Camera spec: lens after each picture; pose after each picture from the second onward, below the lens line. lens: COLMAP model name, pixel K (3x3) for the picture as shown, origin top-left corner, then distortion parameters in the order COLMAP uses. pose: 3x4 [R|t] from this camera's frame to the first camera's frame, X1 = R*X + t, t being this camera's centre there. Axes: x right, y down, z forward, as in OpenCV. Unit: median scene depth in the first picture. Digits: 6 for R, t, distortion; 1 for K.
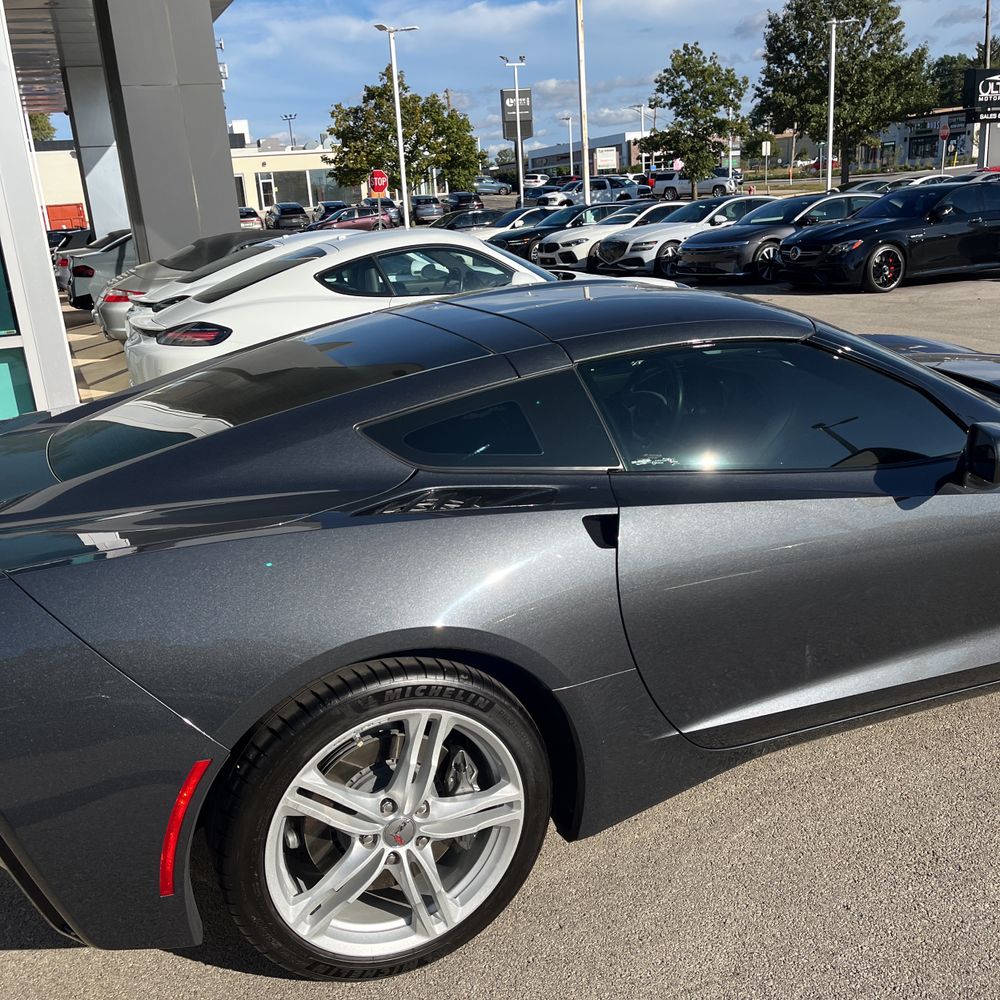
lens RADIAL K [[1017.1, 0, 461.2], [0, 1017.1, 504.3], [0, 0, 1]] dist [0.028199, 0.000000]
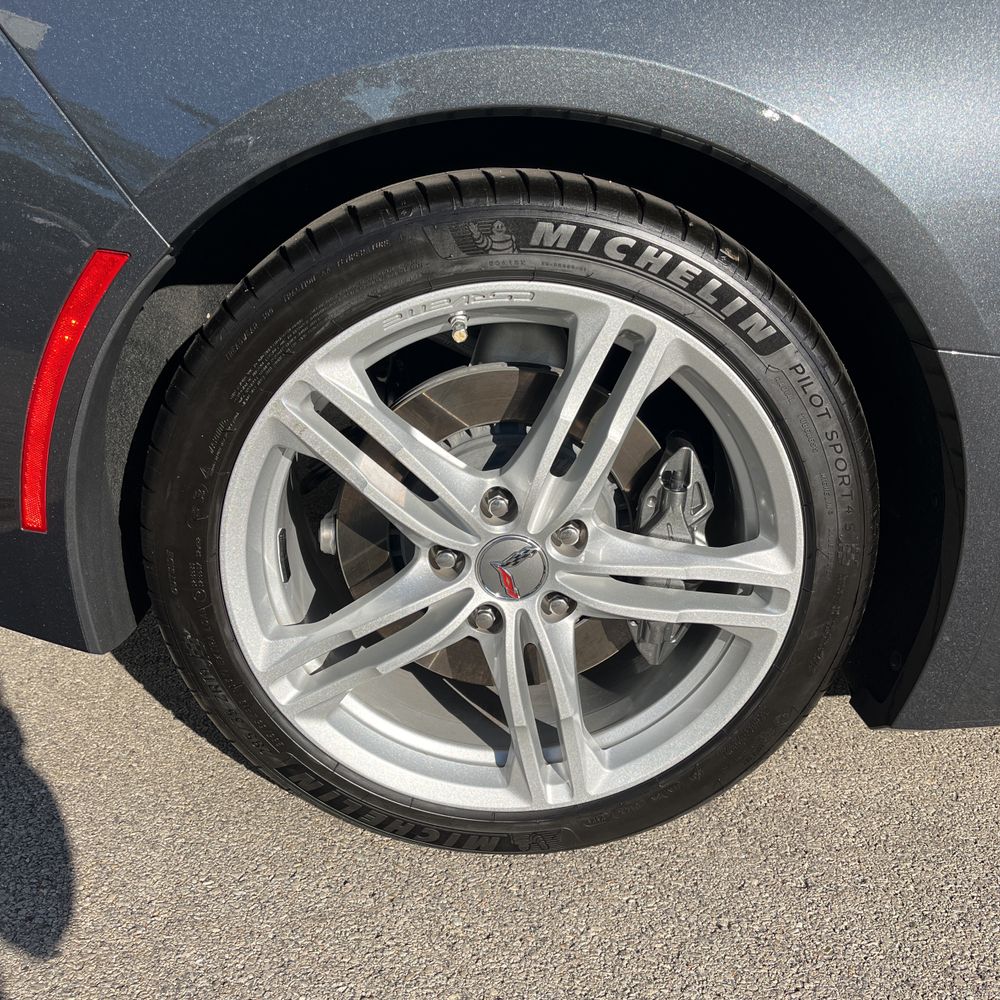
lens RADIAL K [[1017.1, 0, 522.6], [0, 1017.1, 487.5], [0, 0, 1]] dist [0.028199, 0.000000]
pose [[0.924521, 0.259503, -0.279139, 0.065069], [-0.241775, 0.965492, 0.096804, 0.236458], [0.294627, -0.022008, 0.955359, 0.547189]]
